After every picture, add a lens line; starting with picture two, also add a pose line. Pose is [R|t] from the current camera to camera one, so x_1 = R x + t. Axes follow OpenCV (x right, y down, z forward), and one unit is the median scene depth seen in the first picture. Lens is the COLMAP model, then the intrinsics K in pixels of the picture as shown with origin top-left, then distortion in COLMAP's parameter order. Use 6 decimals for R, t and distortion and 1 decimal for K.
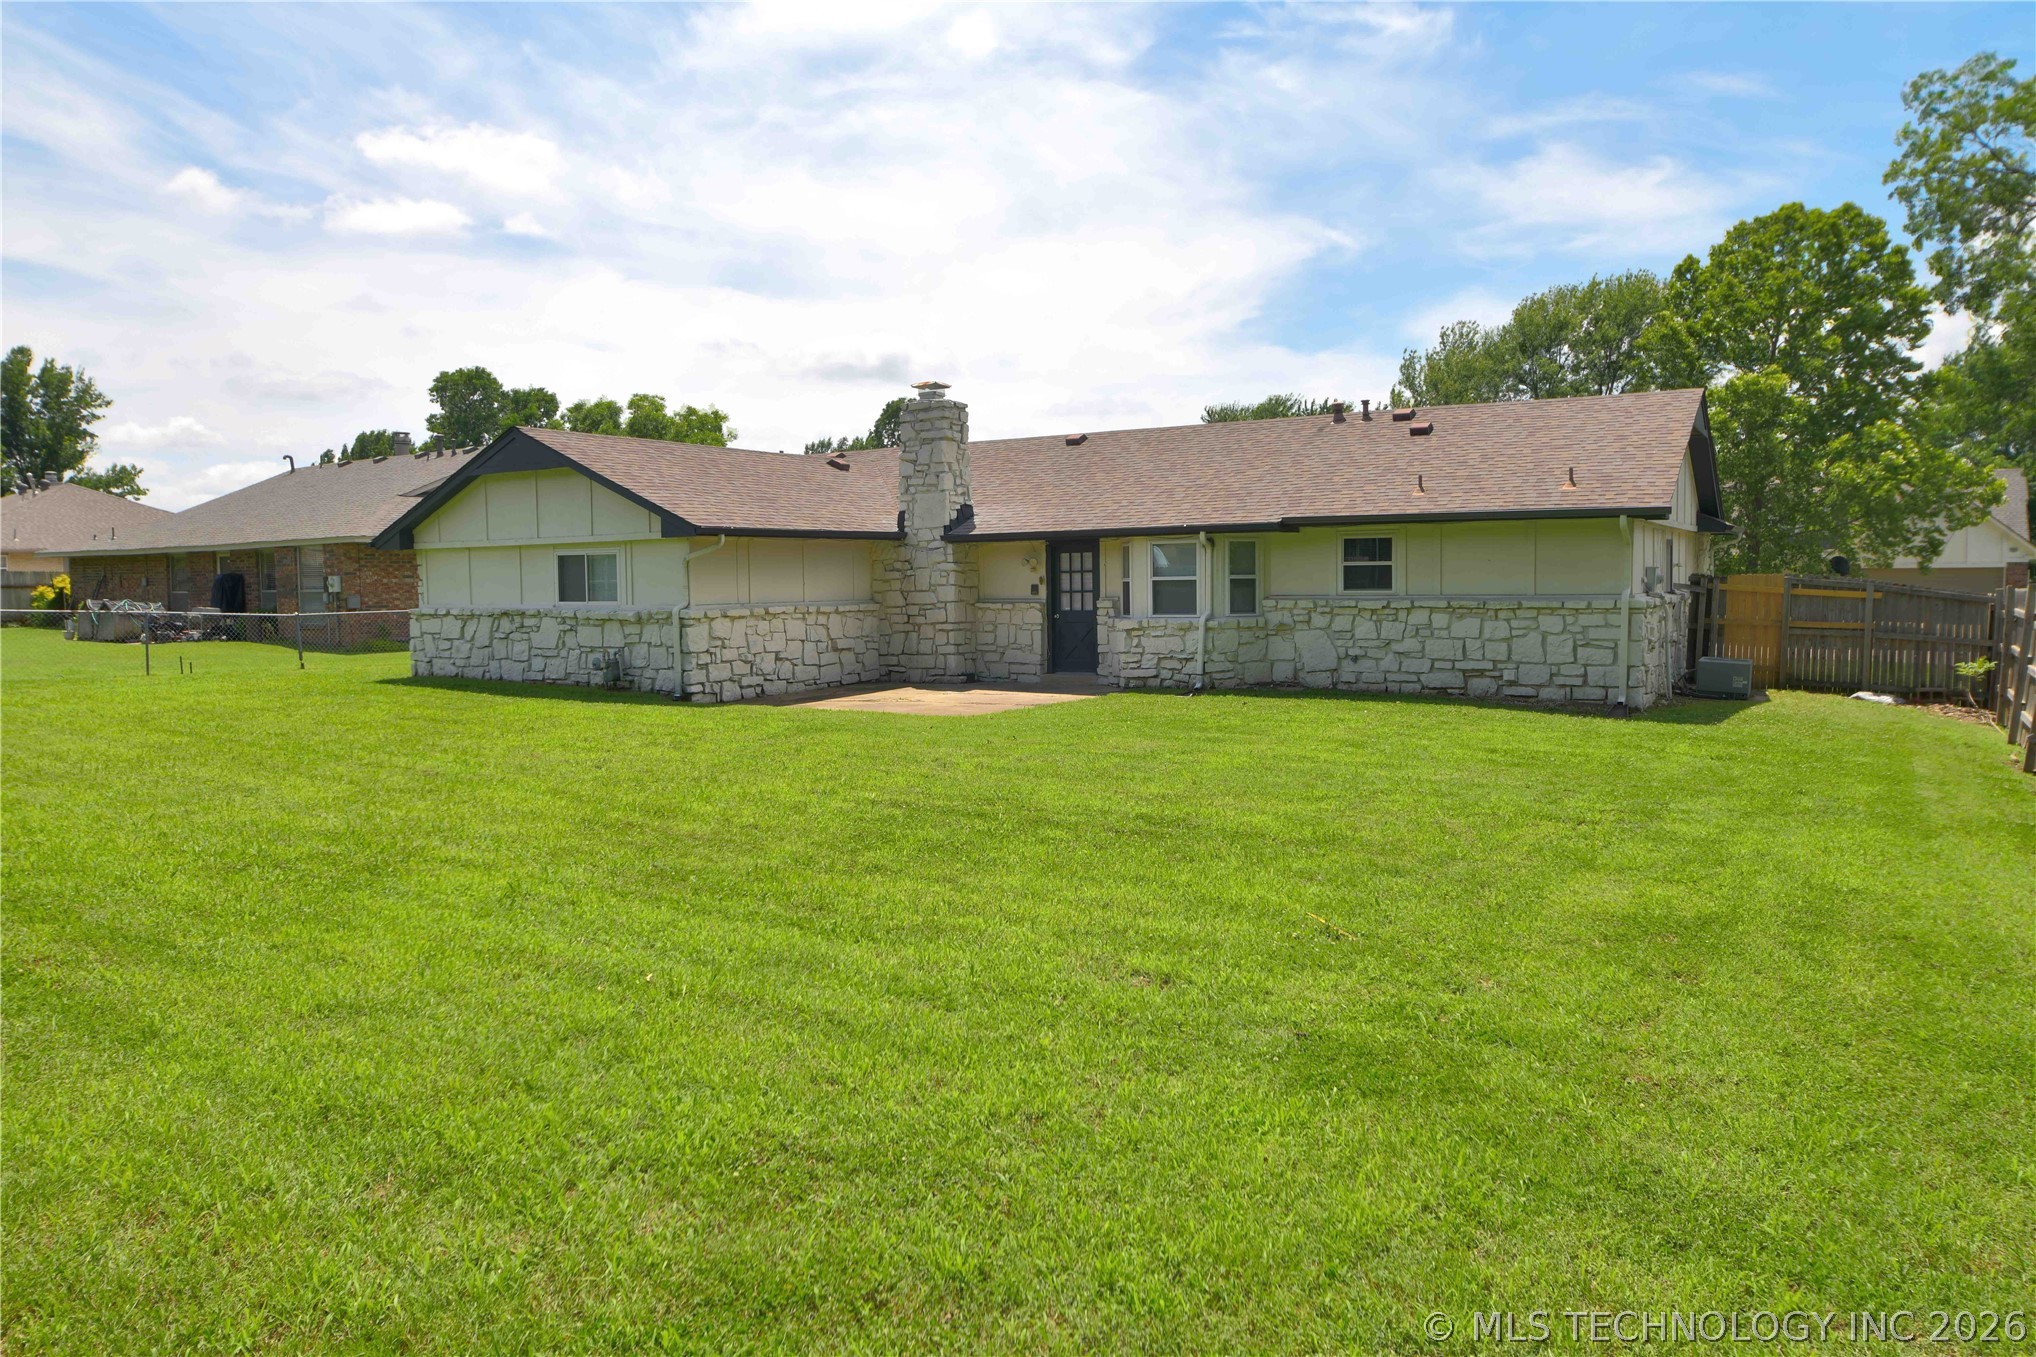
lens RADIAL K [[1412.1, 0, 1019.6], [0, 1412.1, 679.7], [0, 0, 1]] dist [-0.014021, -0.002254]
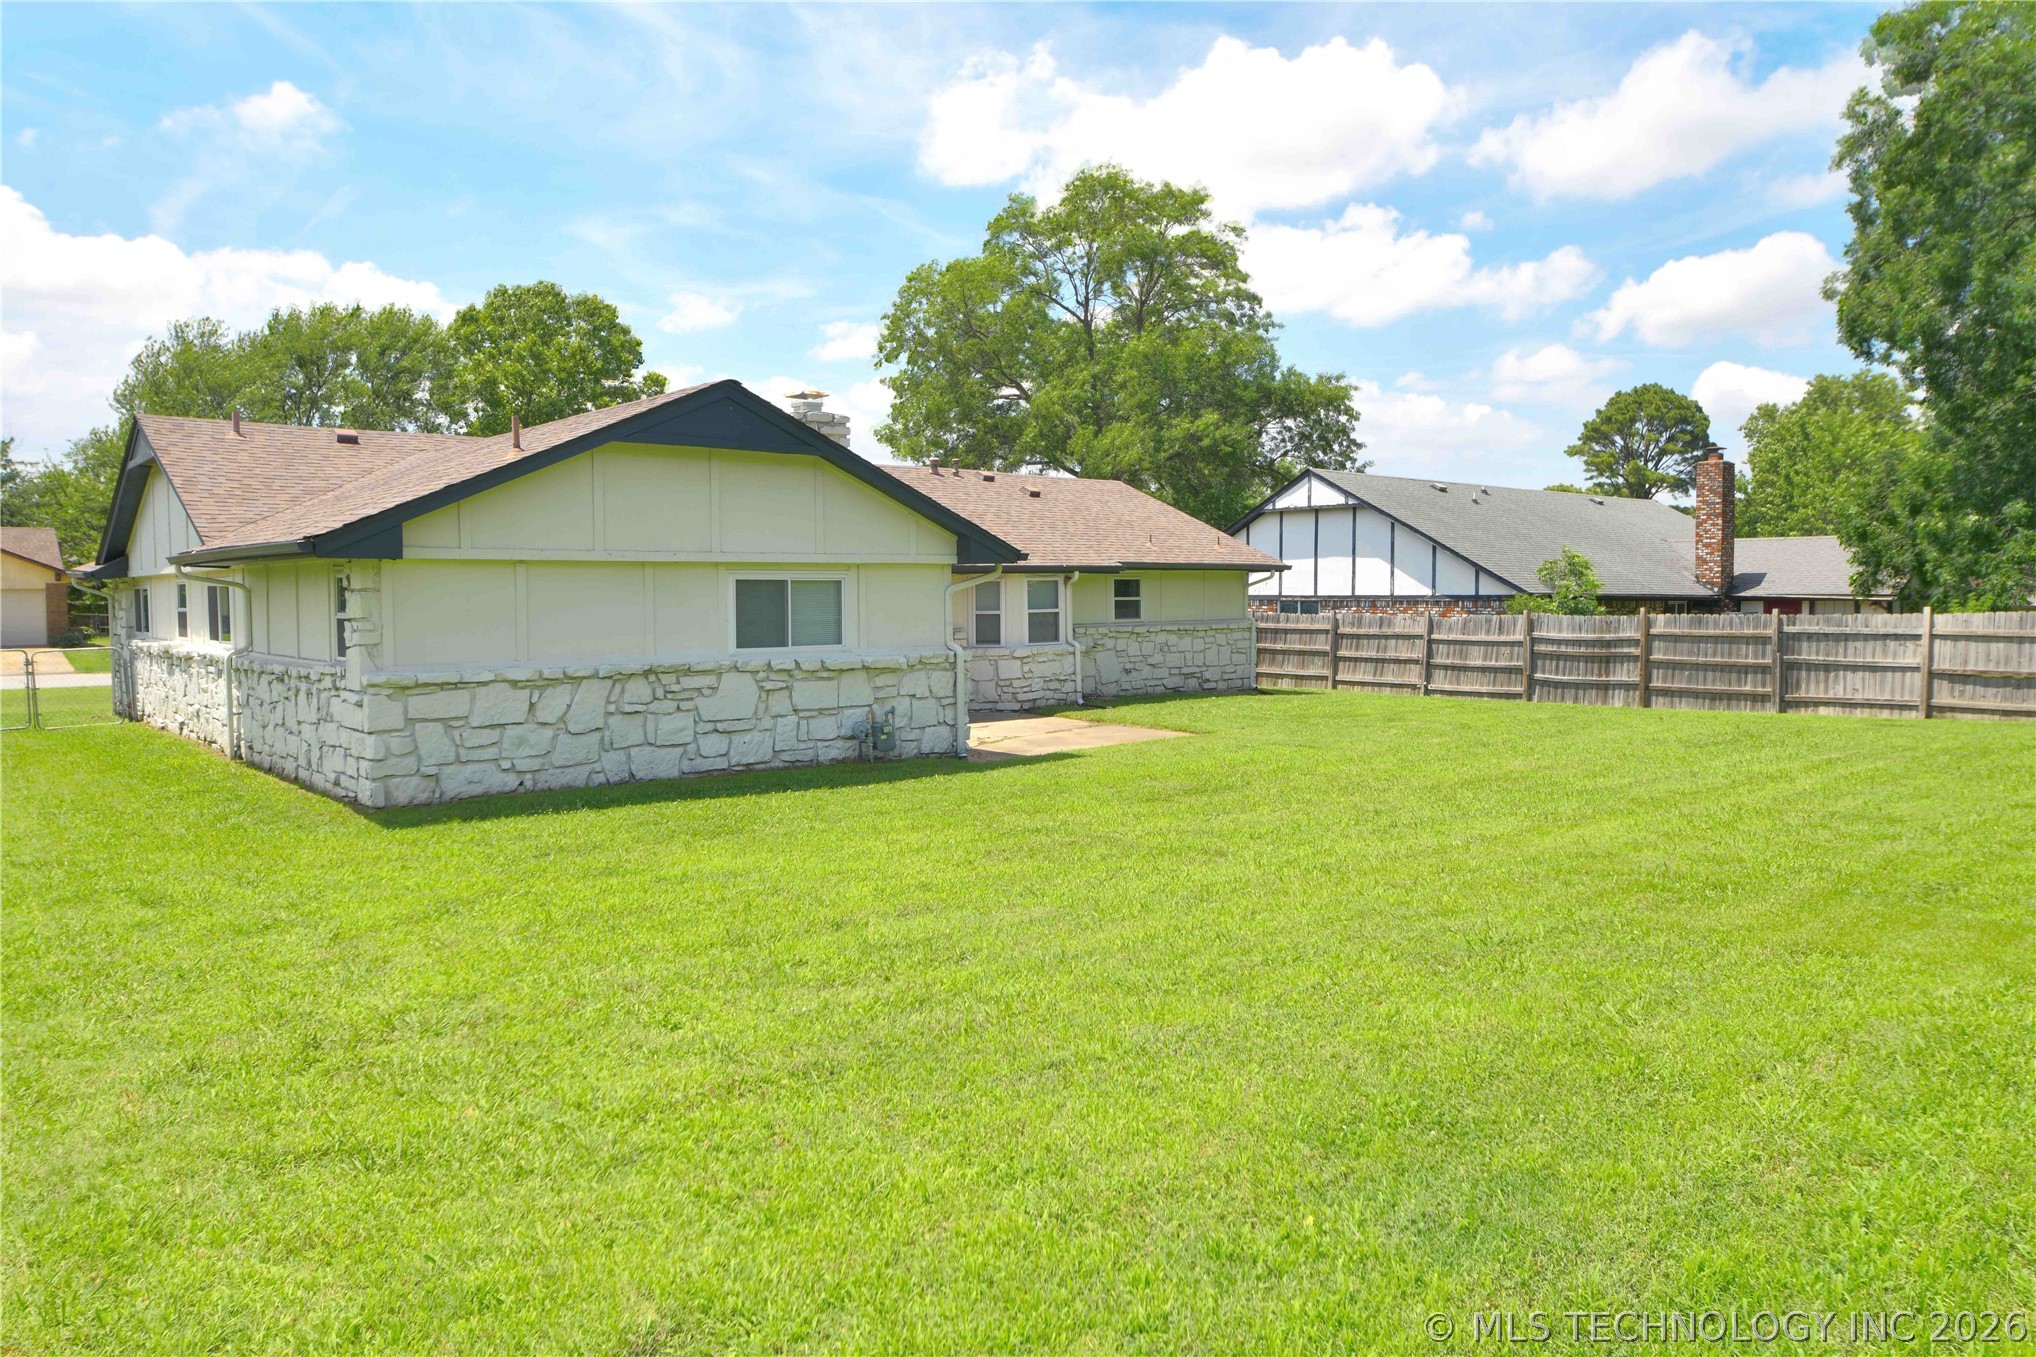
lens RADIAL K [[1412.1, 0, 1019.4], [0, 1412.1, 677.6], [0, 0, 1]] dist [-0.014021, -0.002254]
pose [[0.222160, -0.049610, 0.973747, -0.987217], [0.073323, 0.996727, 0.034052, -0.056731], [-0.972249, 0.063833, 0.225070, 0.747916]]
